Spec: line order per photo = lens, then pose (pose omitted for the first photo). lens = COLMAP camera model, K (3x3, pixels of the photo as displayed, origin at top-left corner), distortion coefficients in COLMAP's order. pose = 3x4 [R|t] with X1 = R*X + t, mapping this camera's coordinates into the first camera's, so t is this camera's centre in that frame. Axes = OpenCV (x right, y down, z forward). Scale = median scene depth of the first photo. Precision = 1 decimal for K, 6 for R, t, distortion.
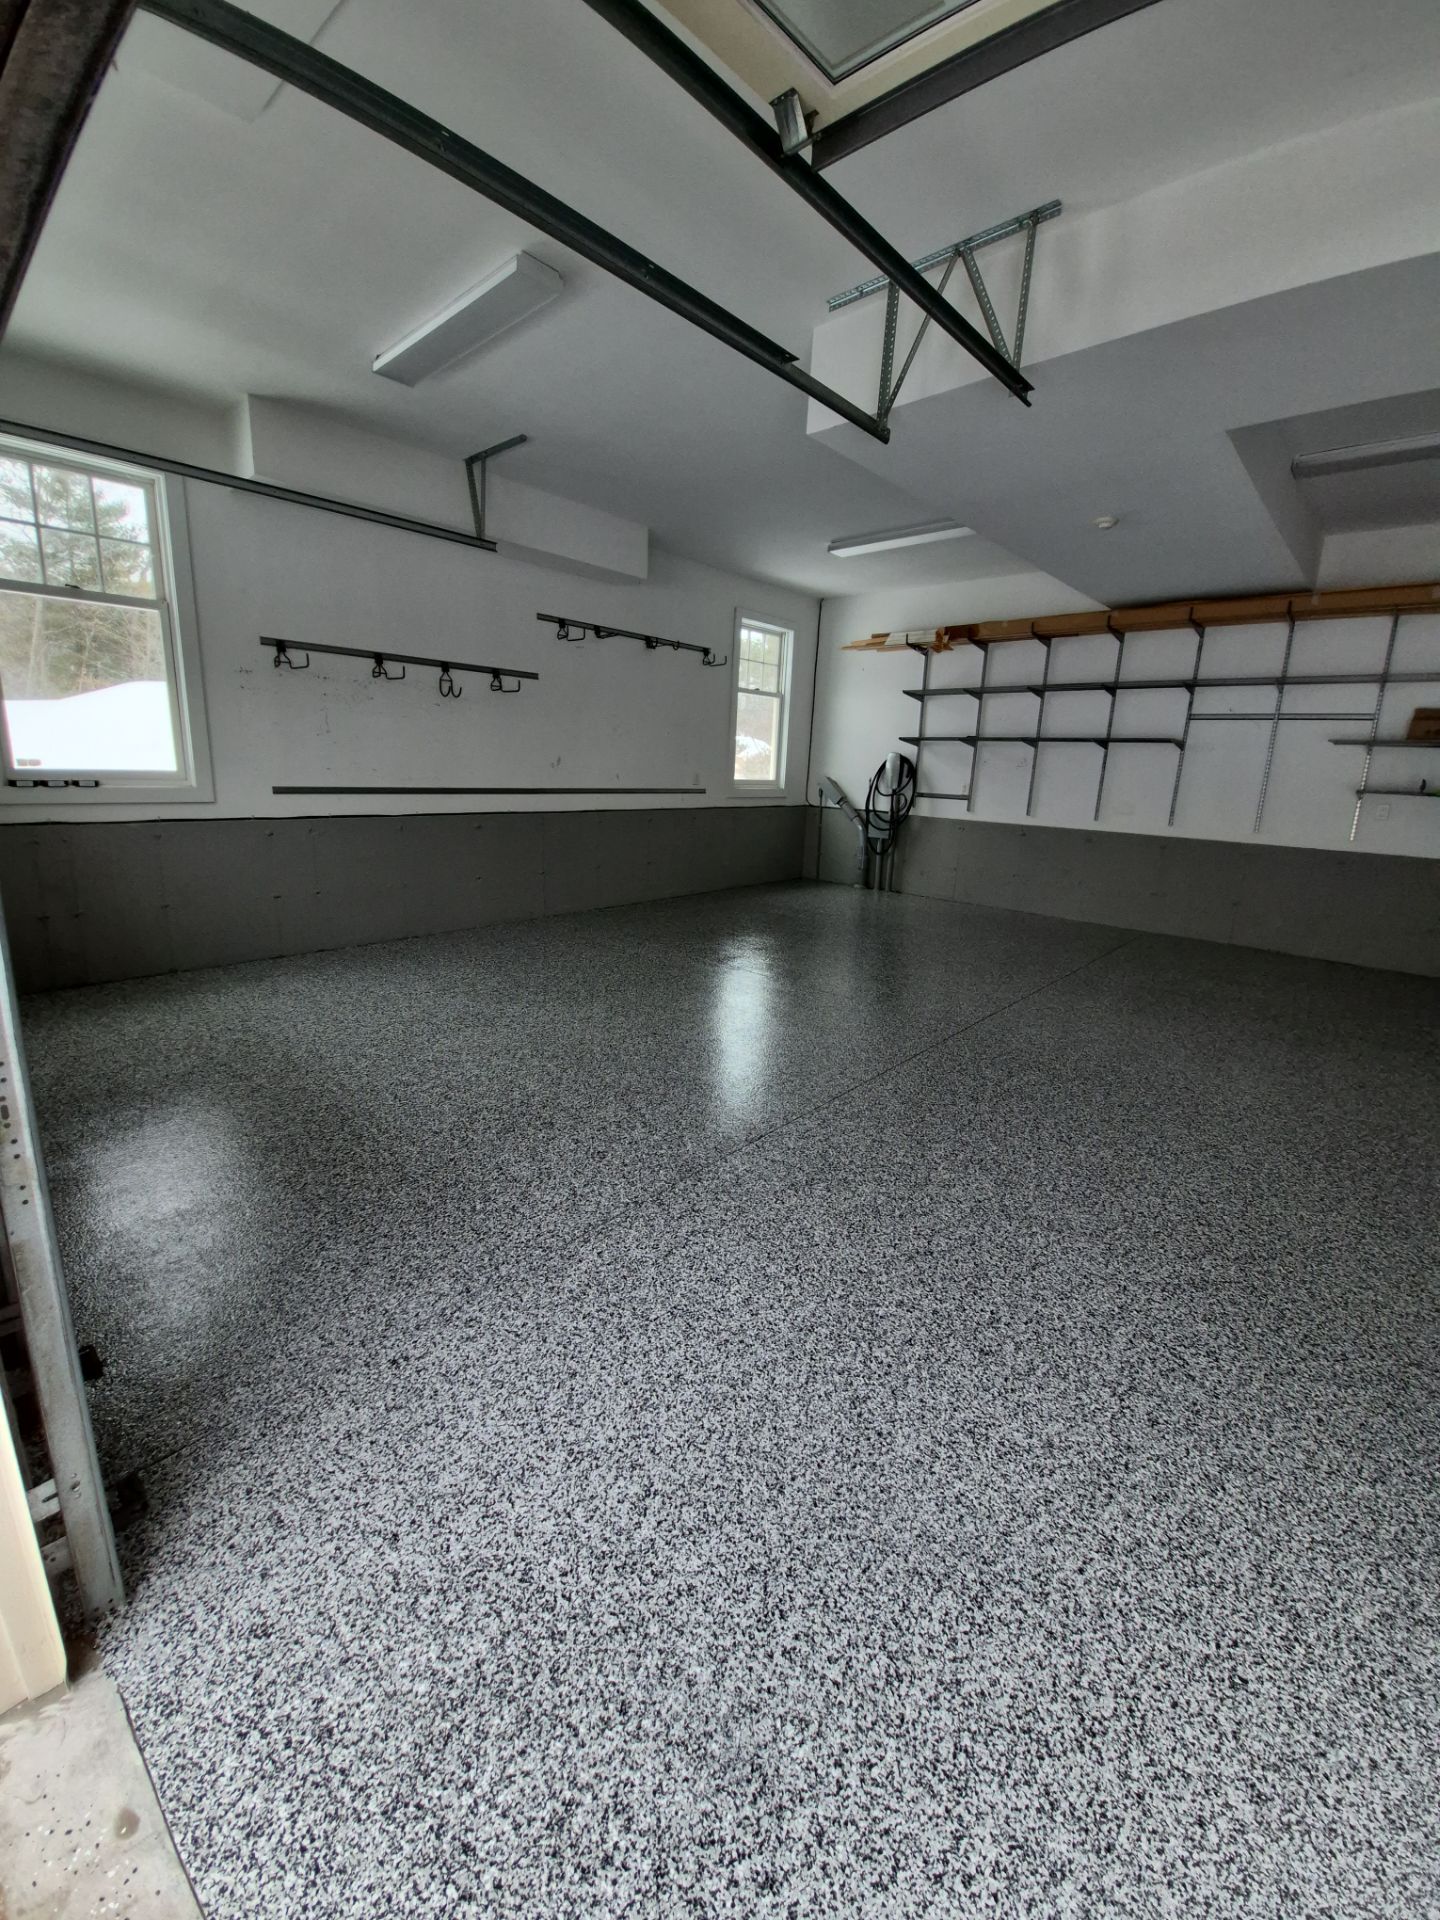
lens RADIAL K [[771.8, 0, 726.2], [0, 771.8, 950.8], [0, 0, 1]] dist [0.000398, 0.000094]
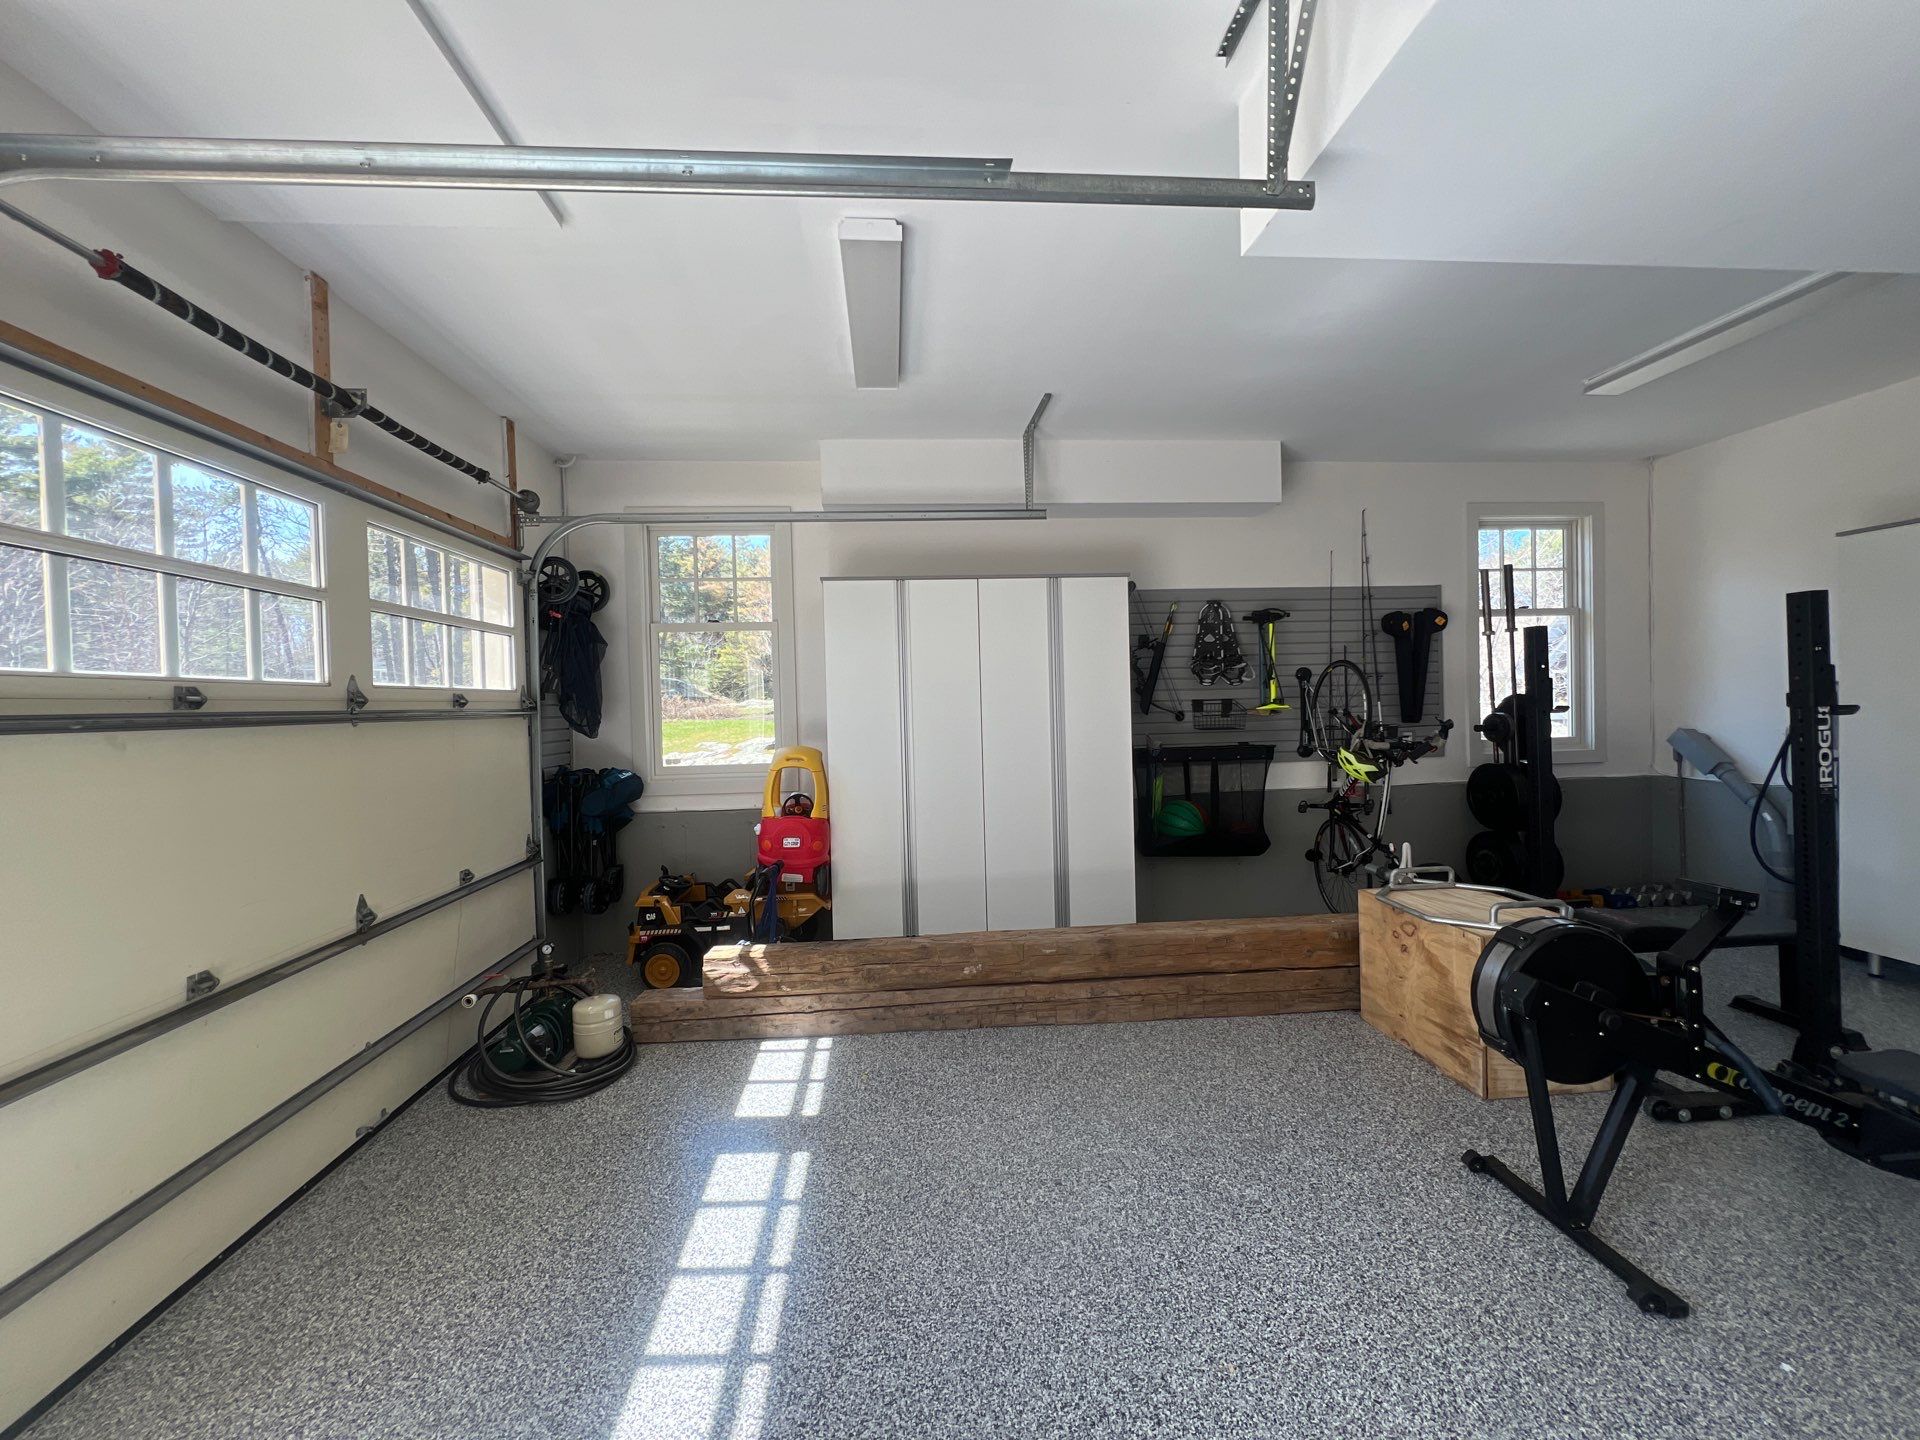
lens RADIAL K [[788.9, 0, 953.0], [0, 788.9, 704.1], [0, 0, 1]] dist [-0.002003, -0.000224]
pose [[0.730130, -0.058252, -0.680820, 0.137027], [-0.108429, 0.973858, -0.199607, -0.060670], [0.674650, 0.219560, 0.704727, 0.180888]]
